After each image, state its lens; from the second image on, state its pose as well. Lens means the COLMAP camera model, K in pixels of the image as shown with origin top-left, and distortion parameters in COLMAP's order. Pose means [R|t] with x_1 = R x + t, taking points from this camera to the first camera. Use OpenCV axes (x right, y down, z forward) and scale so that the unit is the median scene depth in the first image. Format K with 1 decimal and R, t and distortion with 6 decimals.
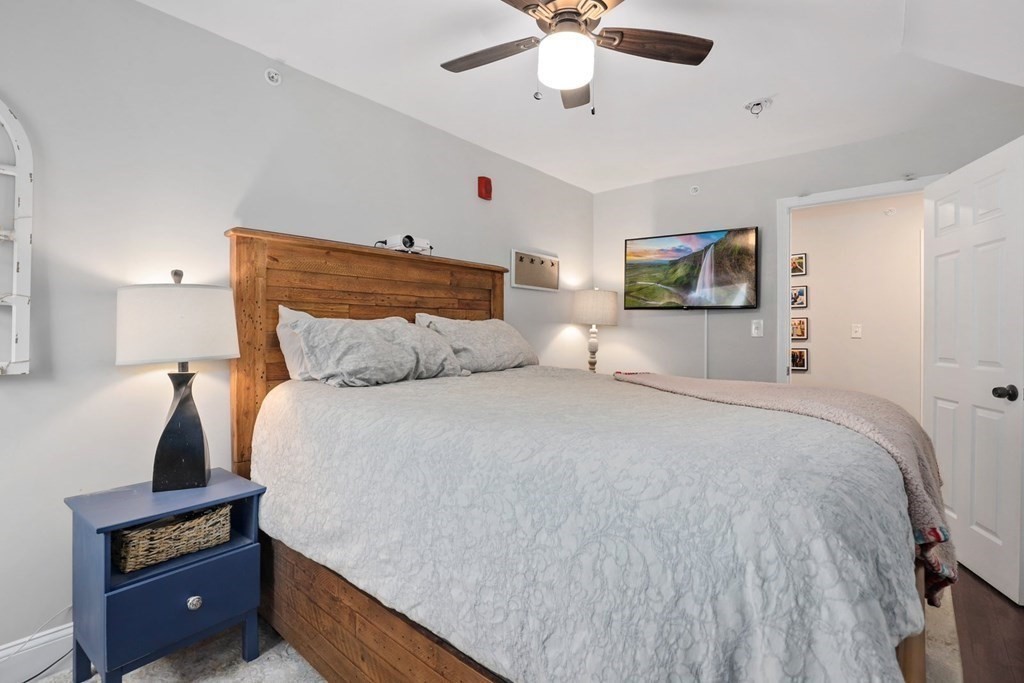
lens RADIAL K [[478.0, 0, 513.2], [0, 478.0, 331.7], [0, 0, 1]] dist [-0.014471, -0.000377]
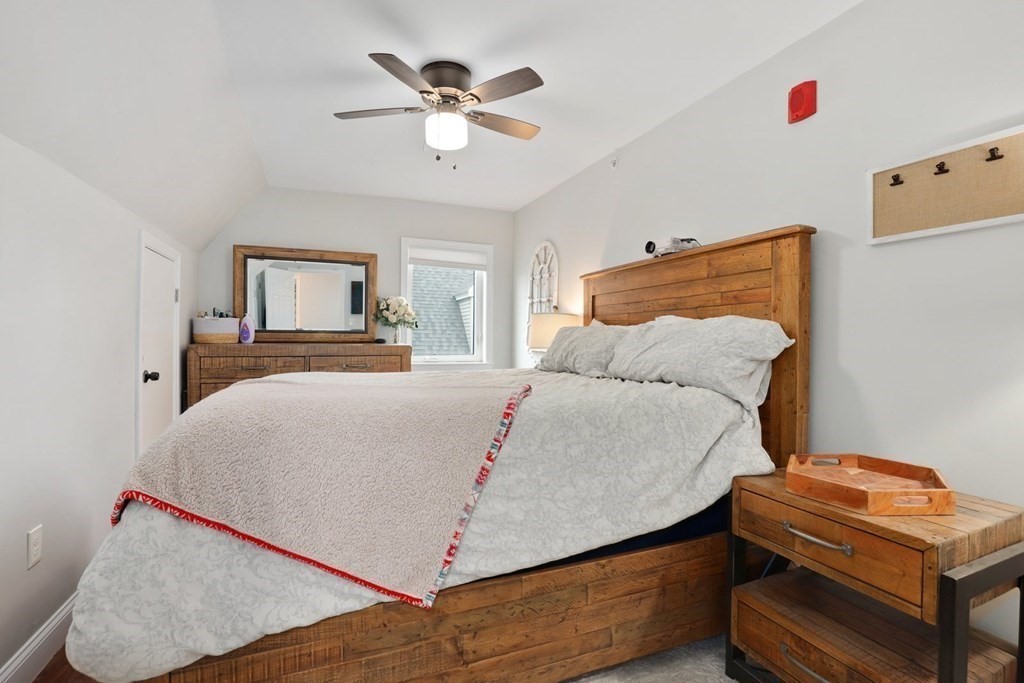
lens RADIAL K [[478.0, 0, 513.2], [0, 478.0, 331.7], [0, 0, 1]] dist [-0.014471, -0.000377]
pose [[-0.444172, -0.010970, -0.895875, 0.762881], [-0.000357, 0.999927, -0.012067, 0.005370], [0.895942, -0.005040, -0.444143, 1.091166]]
